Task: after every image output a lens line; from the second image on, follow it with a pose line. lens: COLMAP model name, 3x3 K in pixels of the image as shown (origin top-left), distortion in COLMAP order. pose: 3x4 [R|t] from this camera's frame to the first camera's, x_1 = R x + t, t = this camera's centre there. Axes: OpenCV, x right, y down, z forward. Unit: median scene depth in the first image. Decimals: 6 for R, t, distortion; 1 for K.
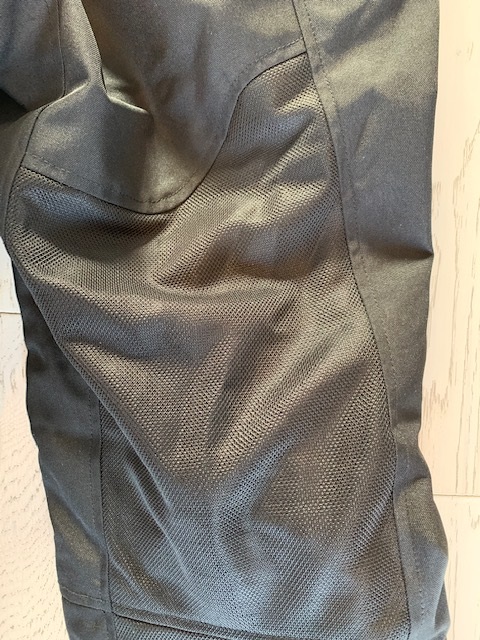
lens RADIAL K [[479.0, 0, 243.1], [0, 479.0, 322.5], [0, 0, 1]] dist [0.022905, -0.040883]
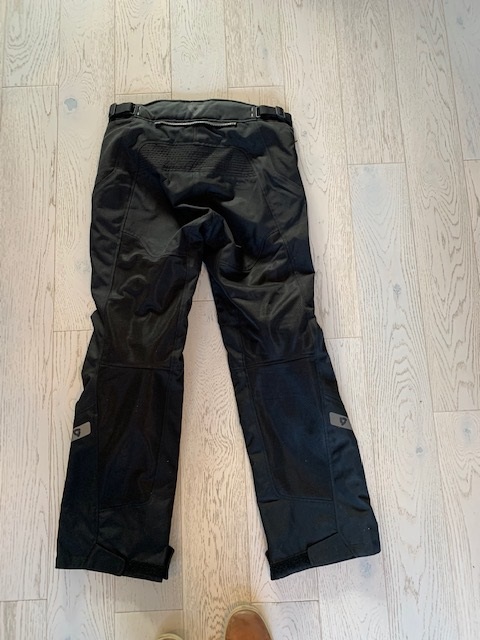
lens RADIAL K [[479.0, 0, 233.5], [0, 479.0, 322.2], [0, 0, 1]] dist [0.022905, -0.040883]
pose [[0.993184, -0.102922, -0.054698, -0.122564], [0.090314, 0.976228, -0.197034, 1.044114], [0.073677, 0.190751, 0.978870, -3.055829]]
